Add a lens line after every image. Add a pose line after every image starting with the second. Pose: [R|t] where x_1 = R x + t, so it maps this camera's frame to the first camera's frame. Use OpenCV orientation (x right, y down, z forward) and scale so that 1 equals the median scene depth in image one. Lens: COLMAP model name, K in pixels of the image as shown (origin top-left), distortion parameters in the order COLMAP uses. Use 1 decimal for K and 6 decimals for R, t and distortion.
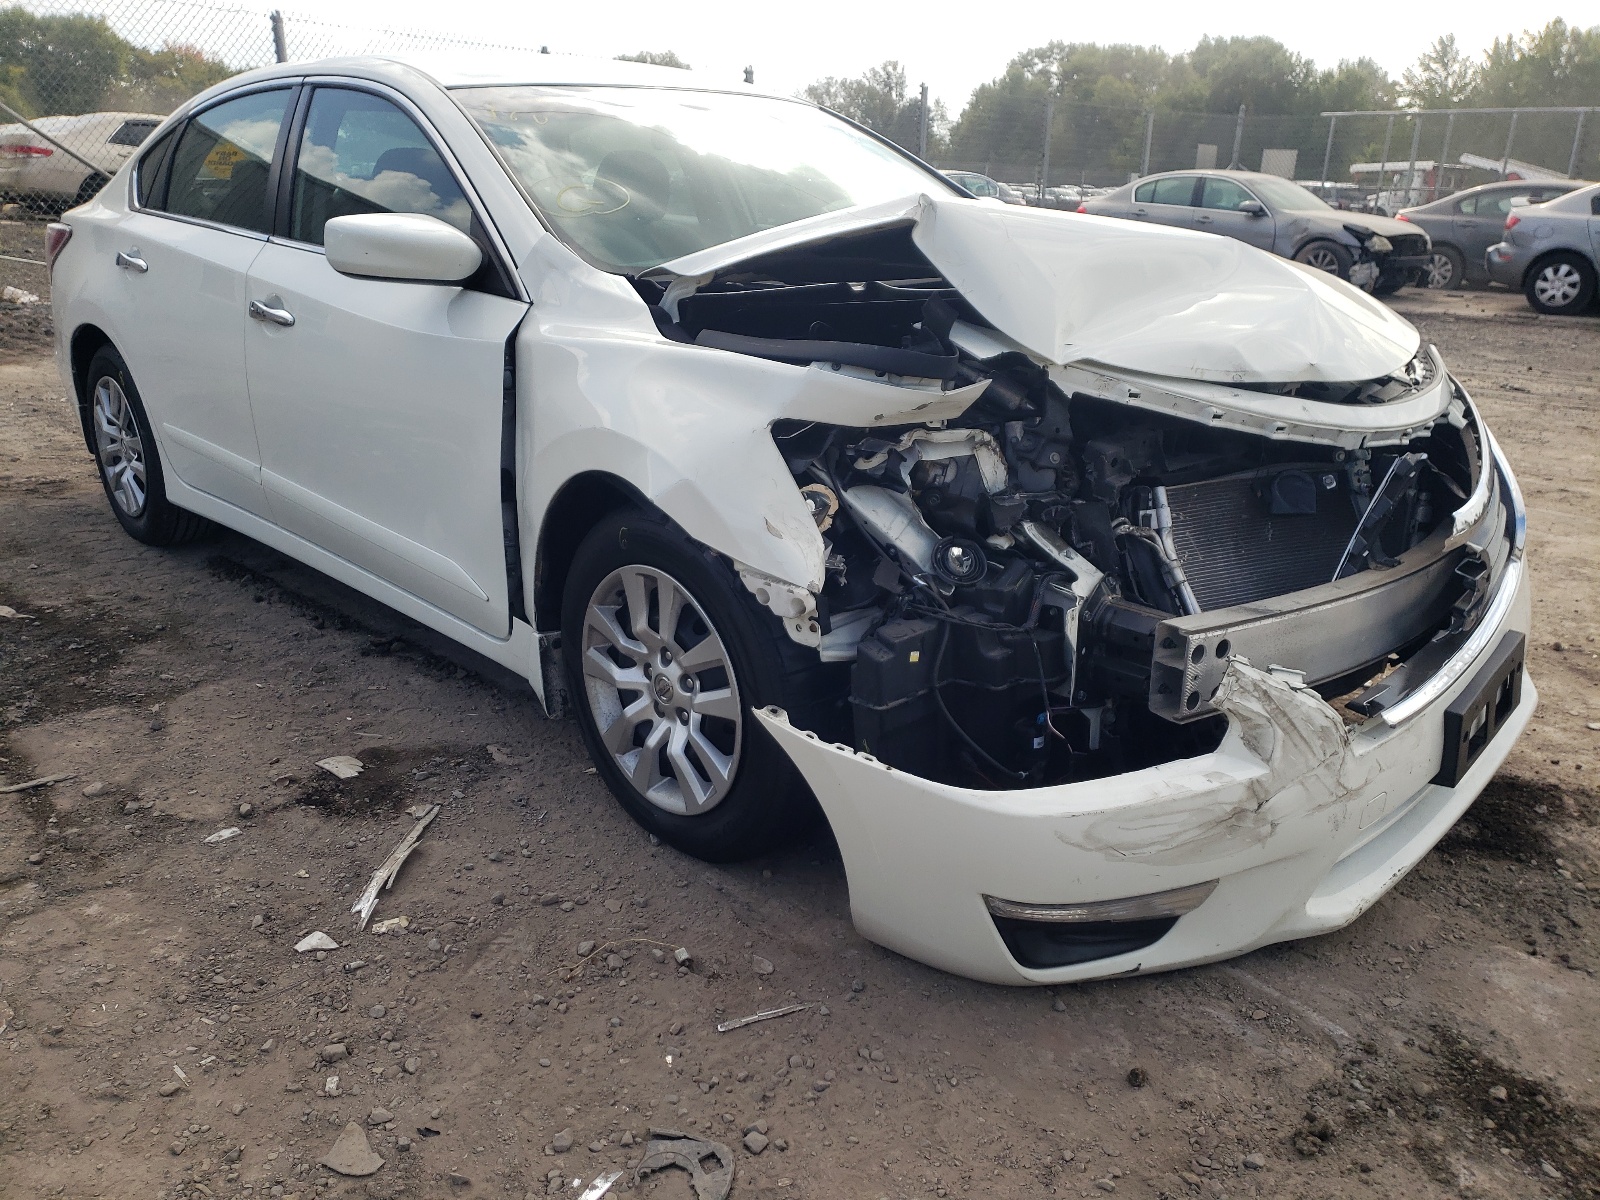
lens RADIAL K [[1277.9, 0, 800.0], [0, 1277.9, 600.0], [0, 0, 1]] dist [0.041622, -0.009744]
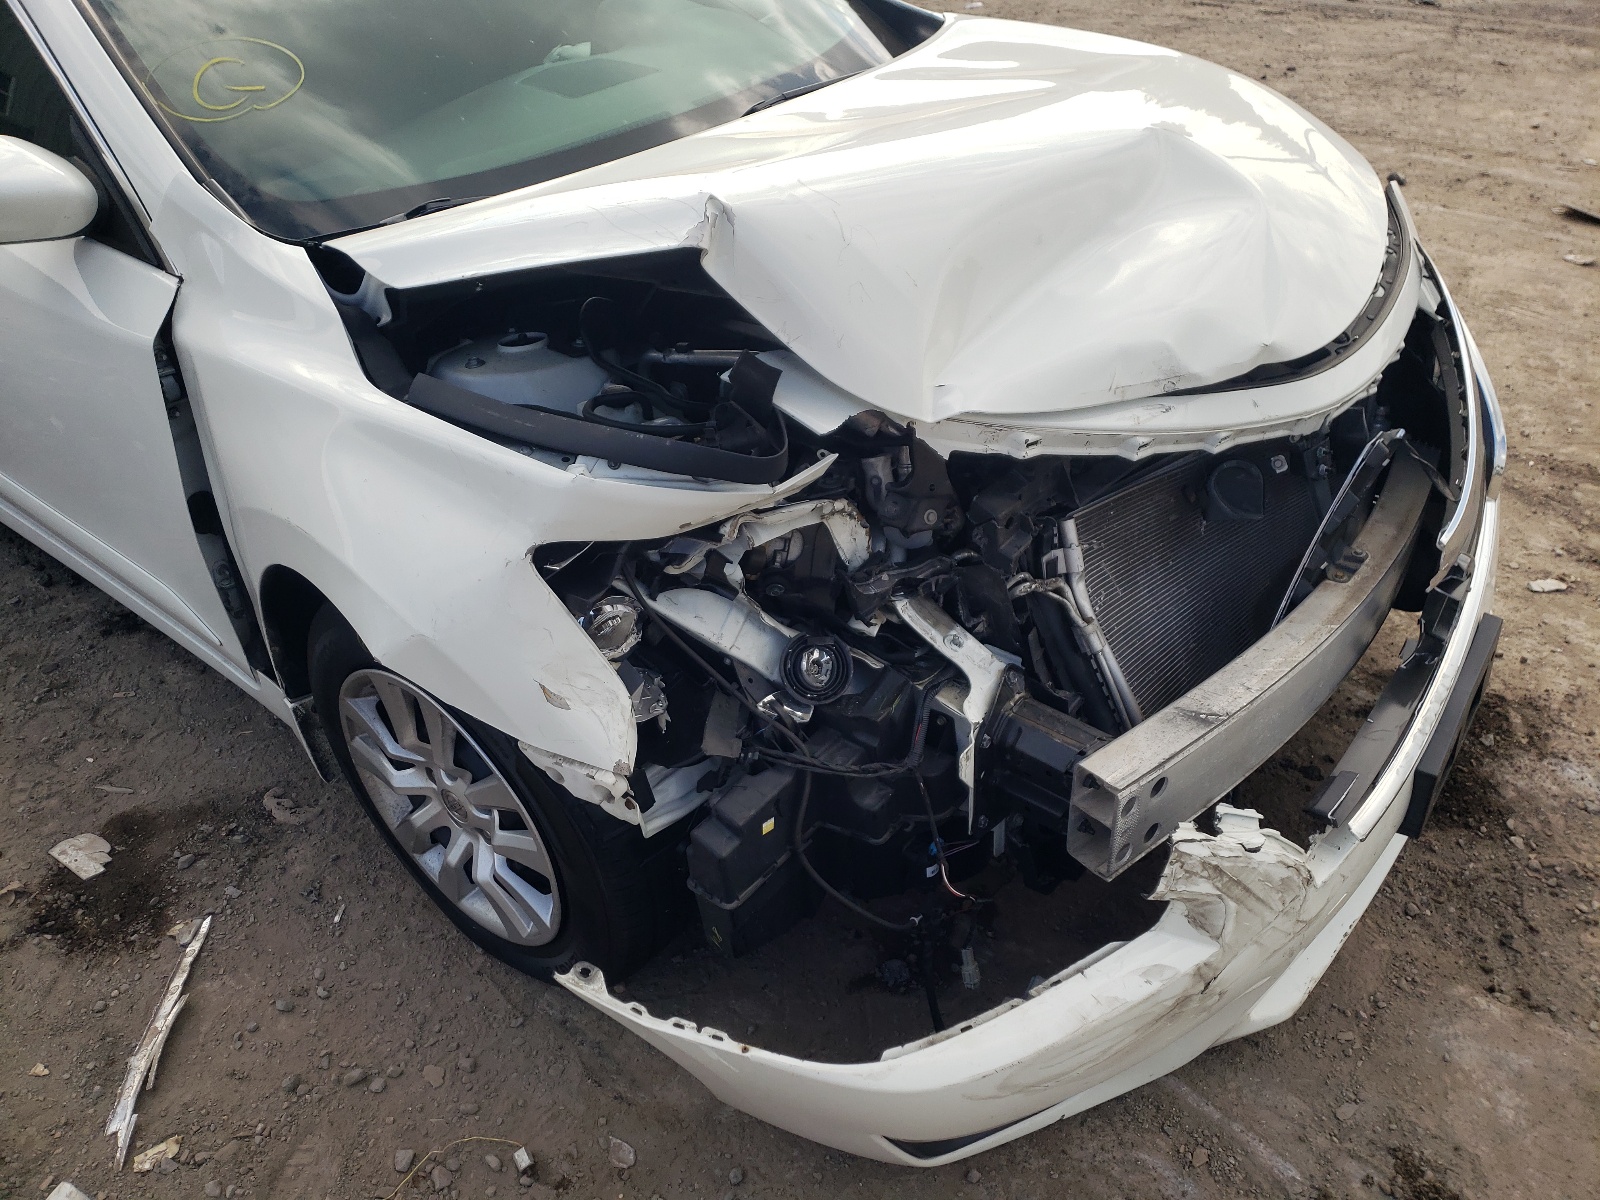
lens RADIAL K [[1283.4, 0, 800.0], [0, 1283.4, 600.0], [0, 0, 1]] dist [0.032392, -0.010532]
pose [[0.990979, -0.113649, 0.071031, 0.065476], [0.087499, 0.950100, 0.299422, -0.291255], [-0.101515, -0.290506, 0.951473, 0.285587]]
